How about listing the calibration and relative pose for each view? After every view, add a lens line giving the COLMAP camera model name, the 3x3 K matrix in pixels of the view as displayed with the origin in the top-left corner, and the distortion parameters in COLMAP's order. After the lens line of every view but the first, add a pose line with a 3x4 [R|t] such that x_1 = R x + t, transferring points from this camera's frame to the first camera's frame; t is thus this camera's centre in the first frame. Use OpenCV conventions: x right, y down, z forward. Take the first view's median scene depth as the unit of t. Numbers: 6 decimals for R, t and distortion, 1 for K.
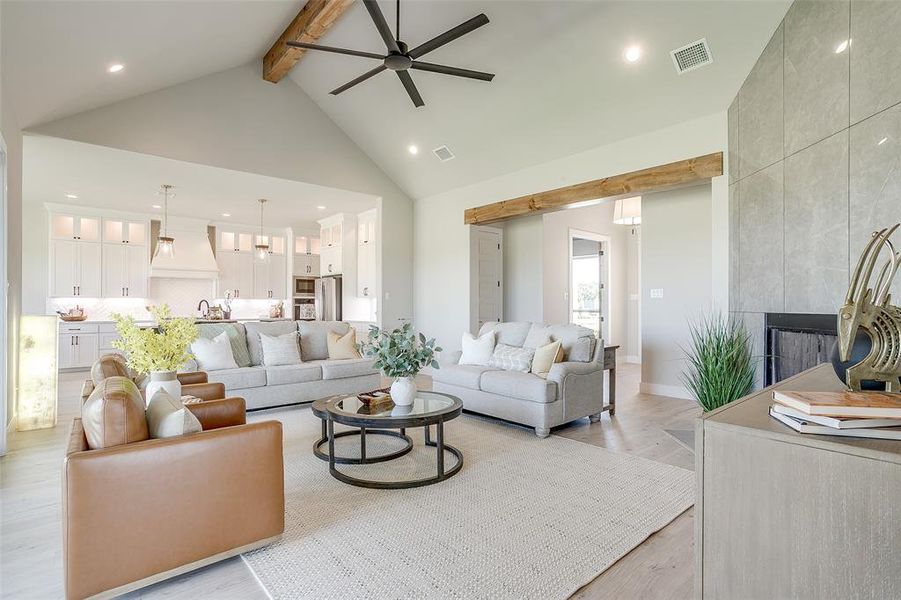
lens RADIAL K [[433.7, 0, 443.9], [0, 433.7, 296.4], [0, 0, 1]] dist [-0.056986, 0.028454]
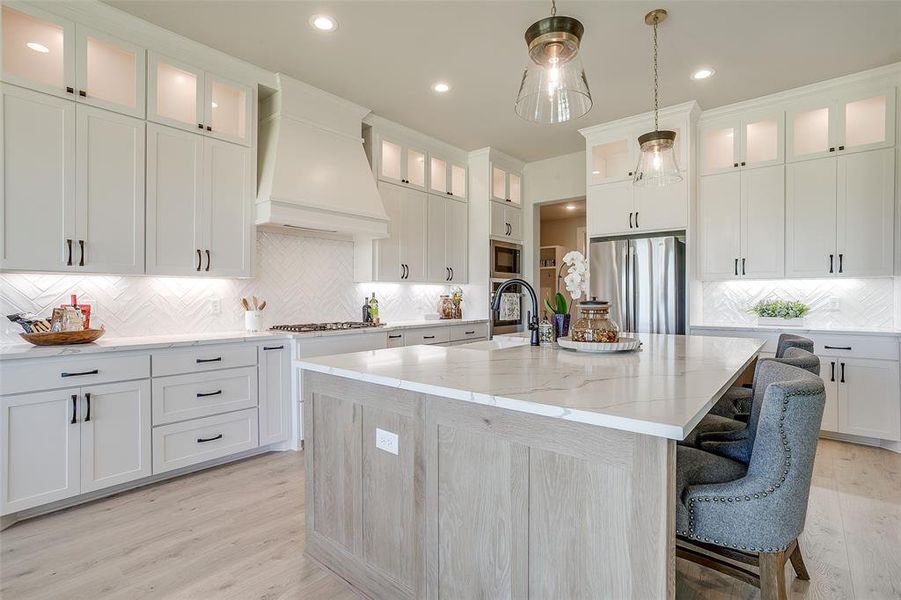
lens RADIAL K [[433.7, 0, 443.9], [0, 433.7, 296.4], [0, 0, 1]] dist [-0.056986, 0.028454]
pose [[0.989630, -0.000832, 0.143641, -0.597886], [-0.002242, 0.999772, 0.021242, 0.012648], [-0.143625, -0.021344, 0.989402, 0.597545]]
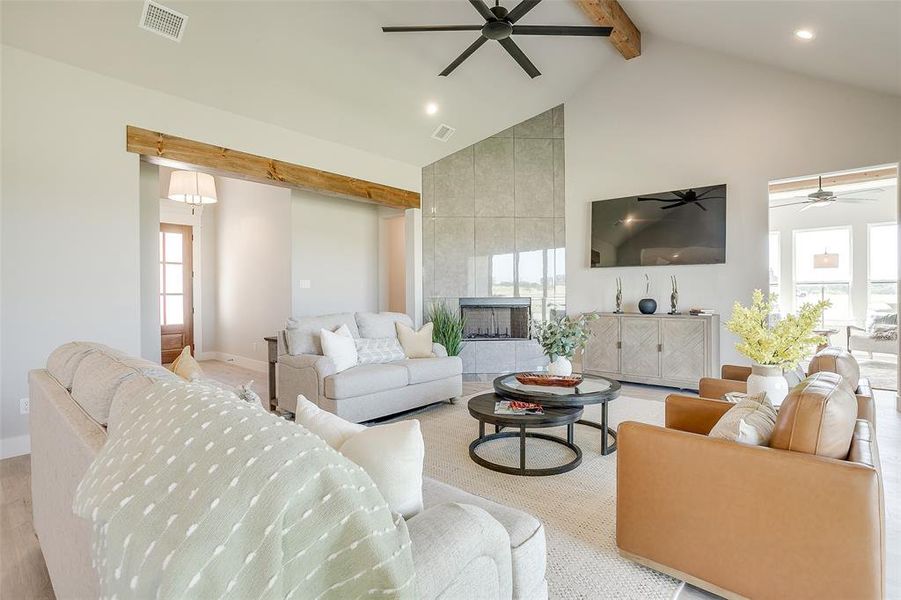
lens RADIAL K [[433.7, 0, 443.9], [0, 433.7, 296.4], [0, 0, 1]] dist [-0.056986, 0.028454]
pose [[-0.126012, -0.007054, 0.992004, -0.445667], [-0.014649, 0.999879, 0.005250, 0.009245], [-0.991921, -0.013870, -0.126100, 0.544415]]
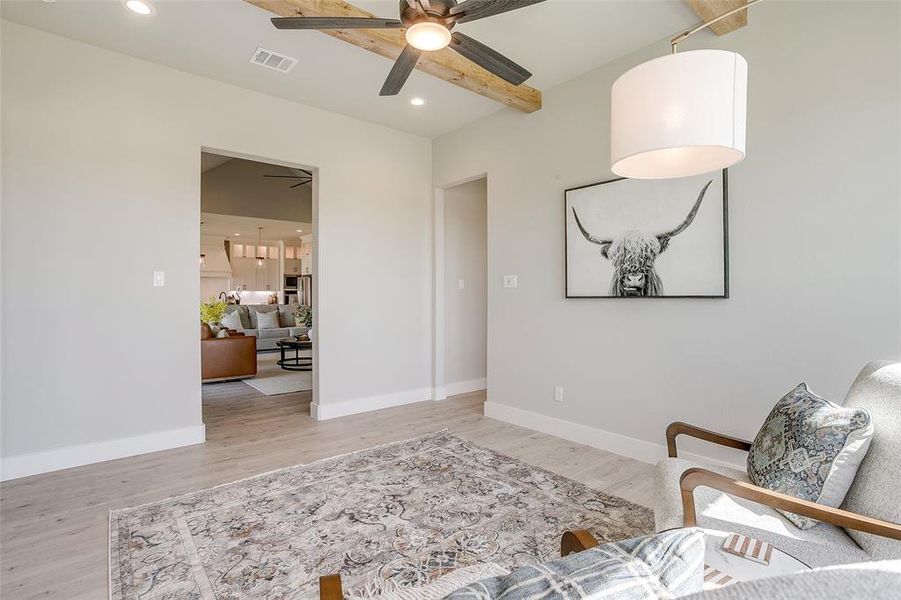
lens RADIAL K [[433.7, 0, 443.9], [0, 433.7, 296.4], [0, 0, 1]] dist [-0.056986, 0.028454]
pose [[0.999755, 0.003731, -0.021830, 0.256822], [-0.003211, 0.999711, 0.023814, -0.013753], [0.021913, -0.023738, 0.999478, -0.503382]]
